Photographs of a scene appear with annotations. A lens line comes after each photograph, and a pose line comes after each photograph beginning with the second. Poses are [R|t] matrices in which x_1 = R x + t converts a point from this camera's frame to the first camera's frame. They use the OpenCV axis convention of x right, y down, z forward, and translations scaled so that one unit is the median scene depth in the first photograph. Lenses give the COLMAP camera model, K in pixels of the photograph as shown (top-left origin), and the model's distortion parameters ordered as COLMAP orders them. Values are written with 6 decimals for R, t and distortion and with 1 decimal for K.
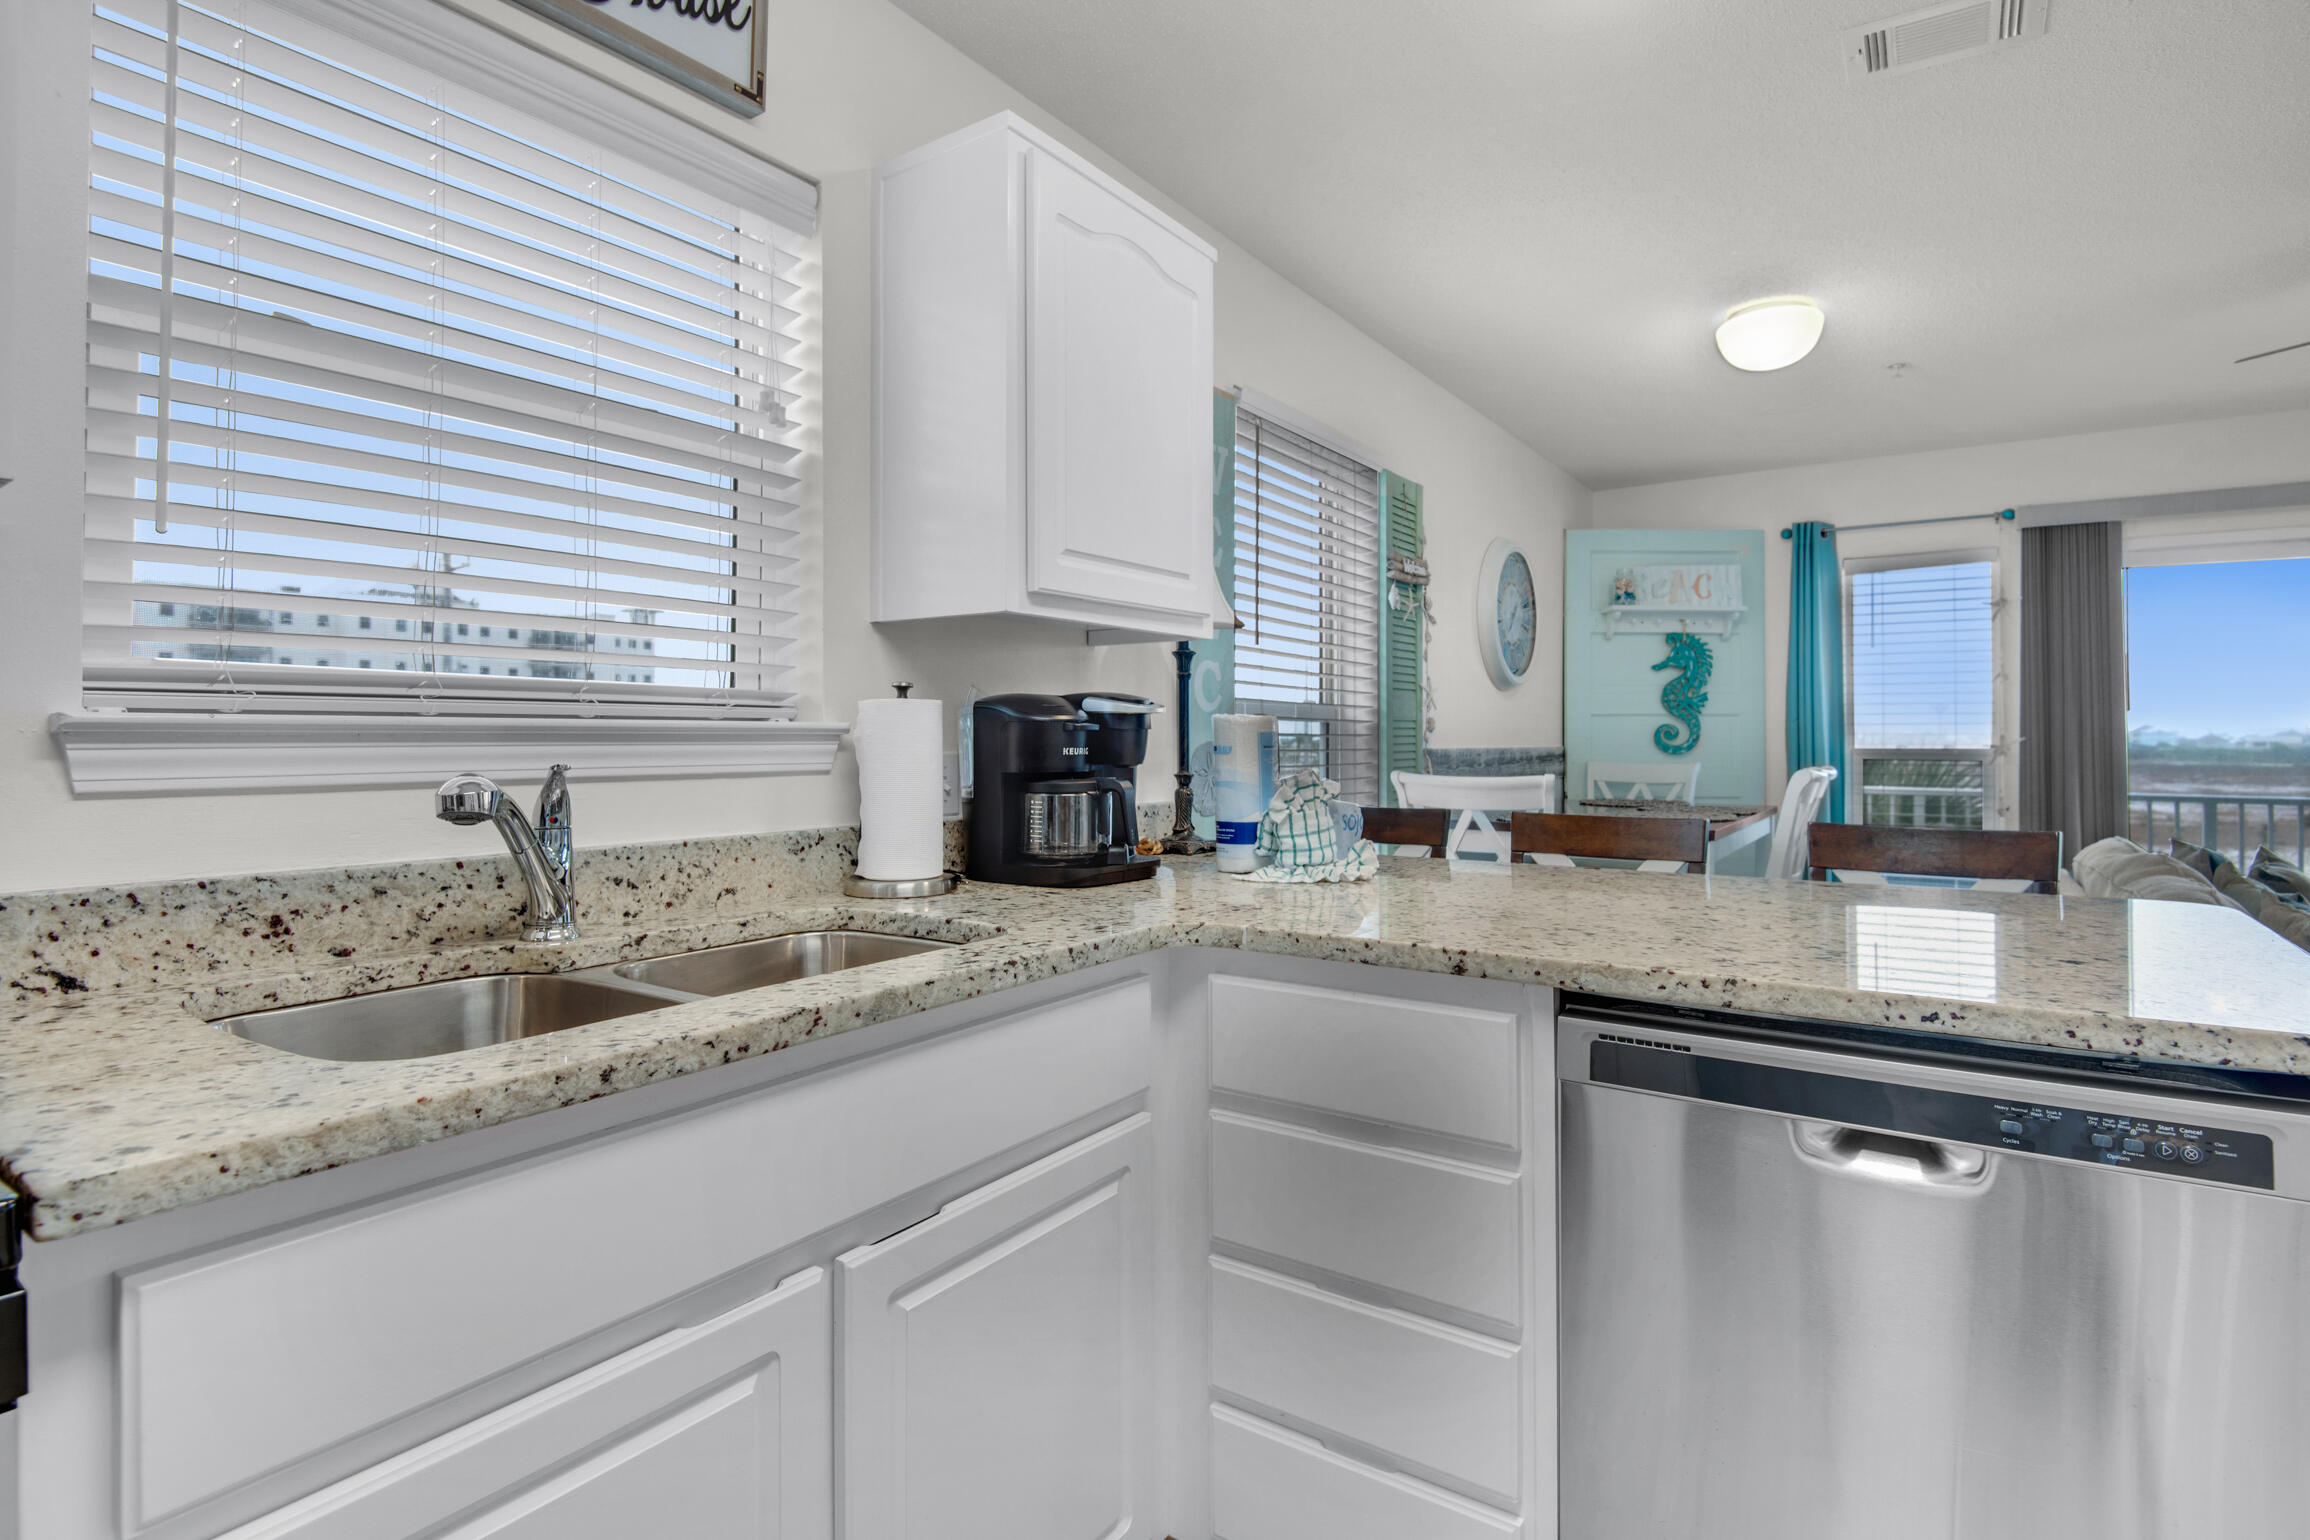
lens RADIAL K [[1124.7, 0, 1169.6], [0, 1124.7, 726.1], [0, 0, 1]] dist [0.008899, -0.010270]
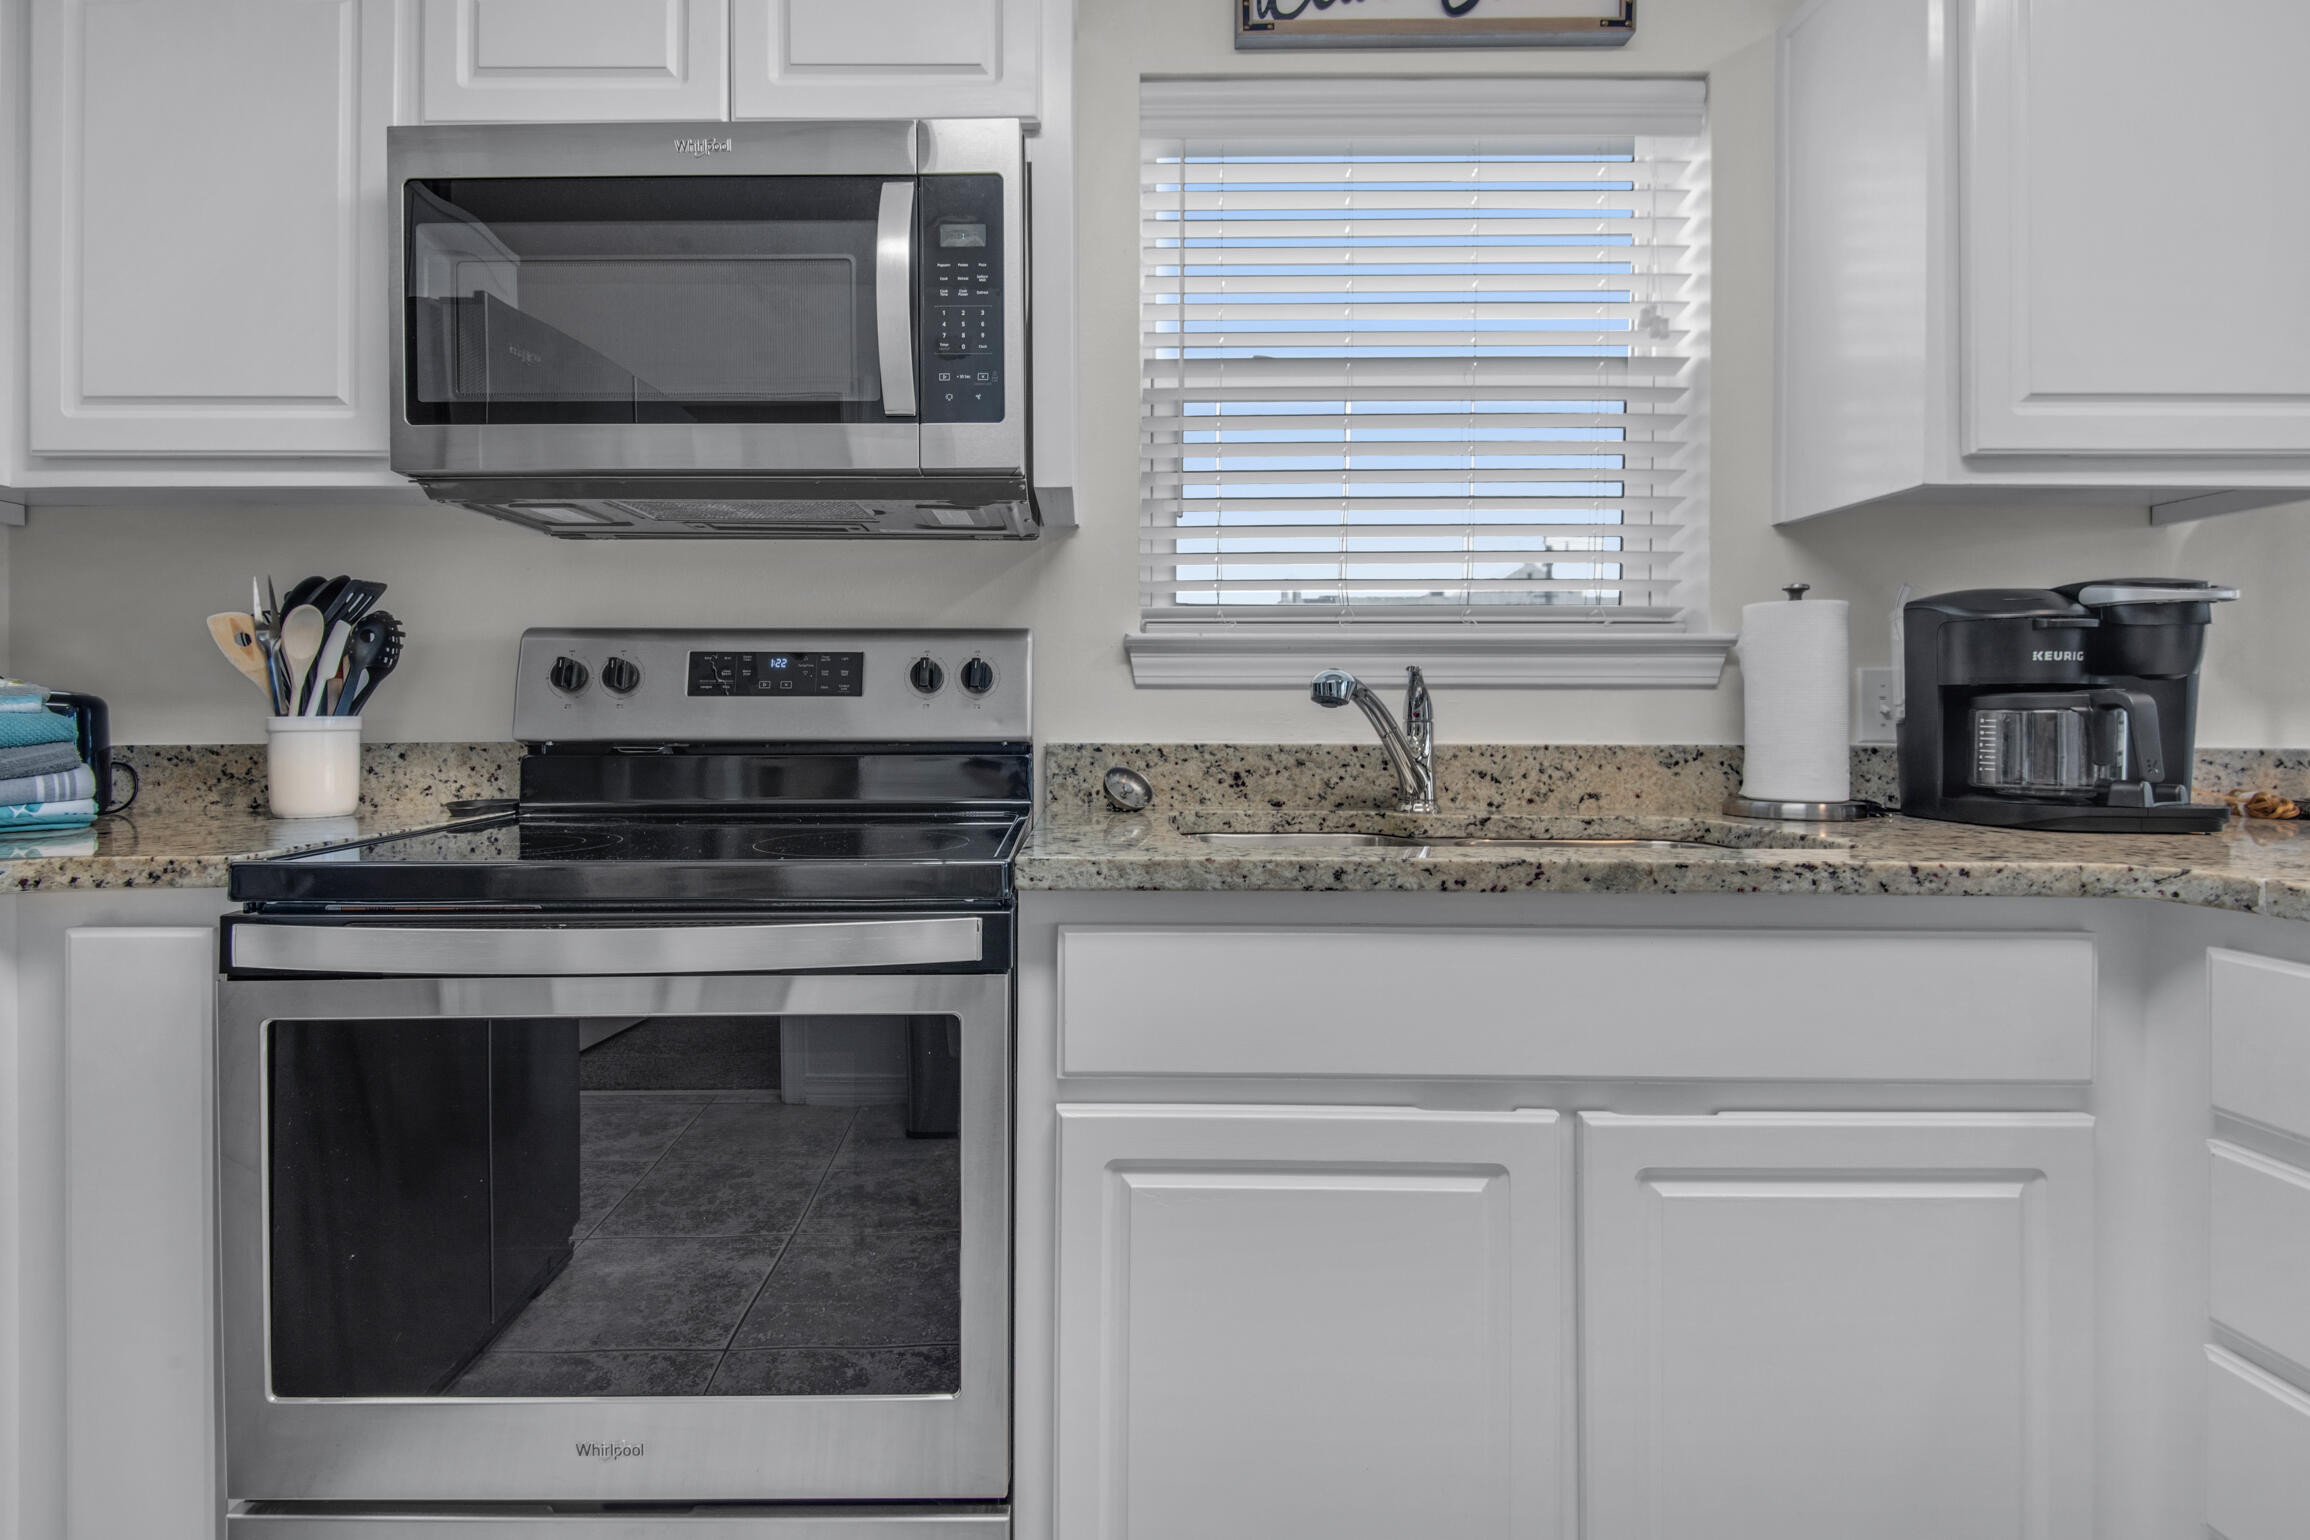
lens RADIAL K [[1121.9, 0, 1084.8], [0, 1121.9, 709.6], [0, 0, 1]] dist [0.006332, -0.005684]
pose [[0.559708, -0.004697, -0.828676, 0.184715], [0.007453, 0.999972, -0.000634, 0.055884], [0.828656, -0.005821, 0.559728, 0.022195]]
